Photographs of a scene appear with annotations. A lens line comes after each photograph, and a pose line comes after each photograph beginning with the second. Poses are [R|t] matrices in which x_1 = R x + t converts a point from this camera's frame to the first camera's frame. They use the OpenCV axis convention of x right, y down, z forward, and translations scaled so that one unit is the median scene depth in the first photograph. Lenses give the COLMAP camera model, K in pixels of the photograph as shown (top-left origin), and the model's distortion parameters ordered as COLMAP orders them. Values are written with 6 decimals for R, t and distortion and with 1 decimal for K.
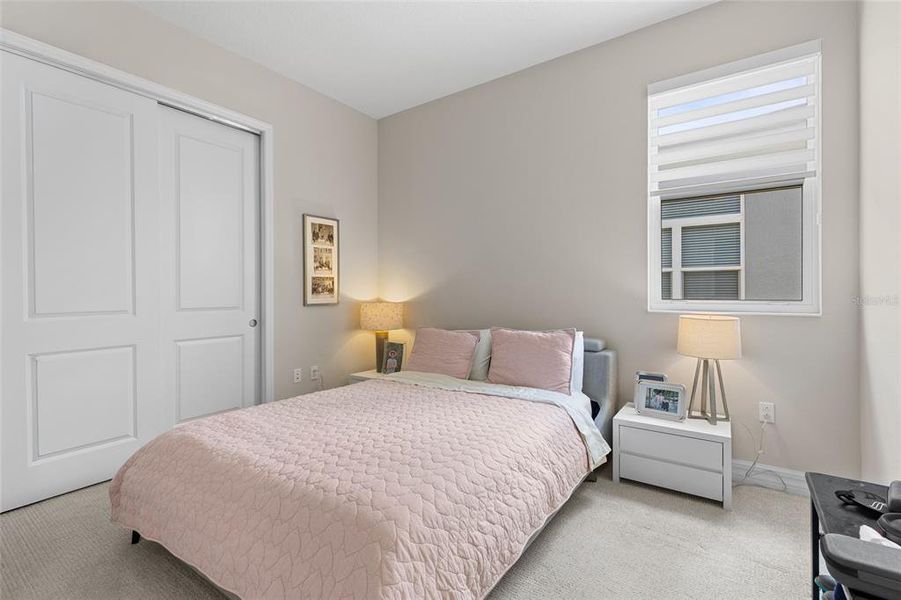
lens RADIAL K [[407.7, 0, 451.6], [0, 407.7, 297.5], [0, 0, 1]] dist [0.002778, -0.000271]
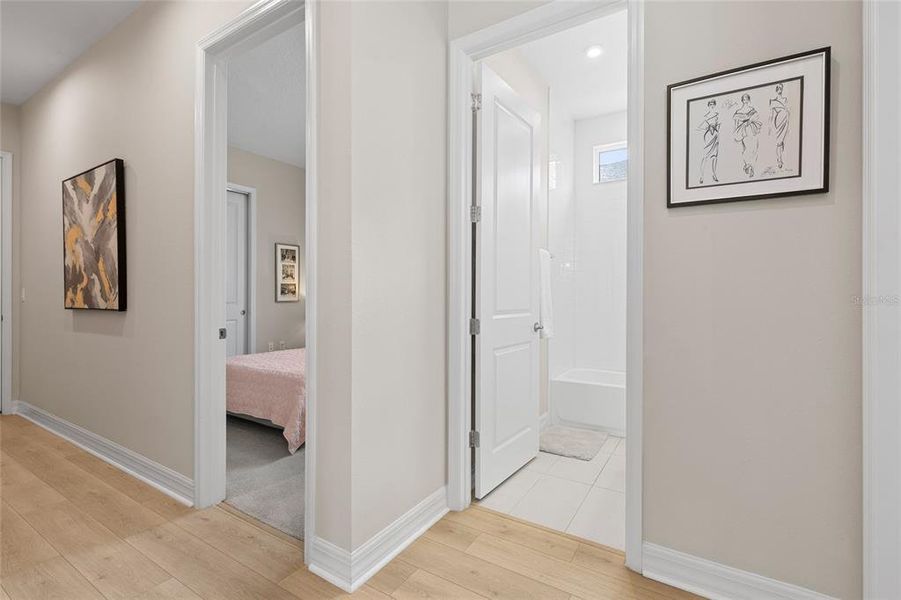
lens RADIAL K [[407.7, 0, 451.6], [0, 407.7, 297.5], [0, 0, 1]] dist [0.002778, -0.000271]
pose [[0.998836, 0.003782, 0.048097, 0.229500], [-0.003499, 0.999976, -0.005961, 0.009217], [-0.048118, 0.005785, 0.998825, -0.575047]]
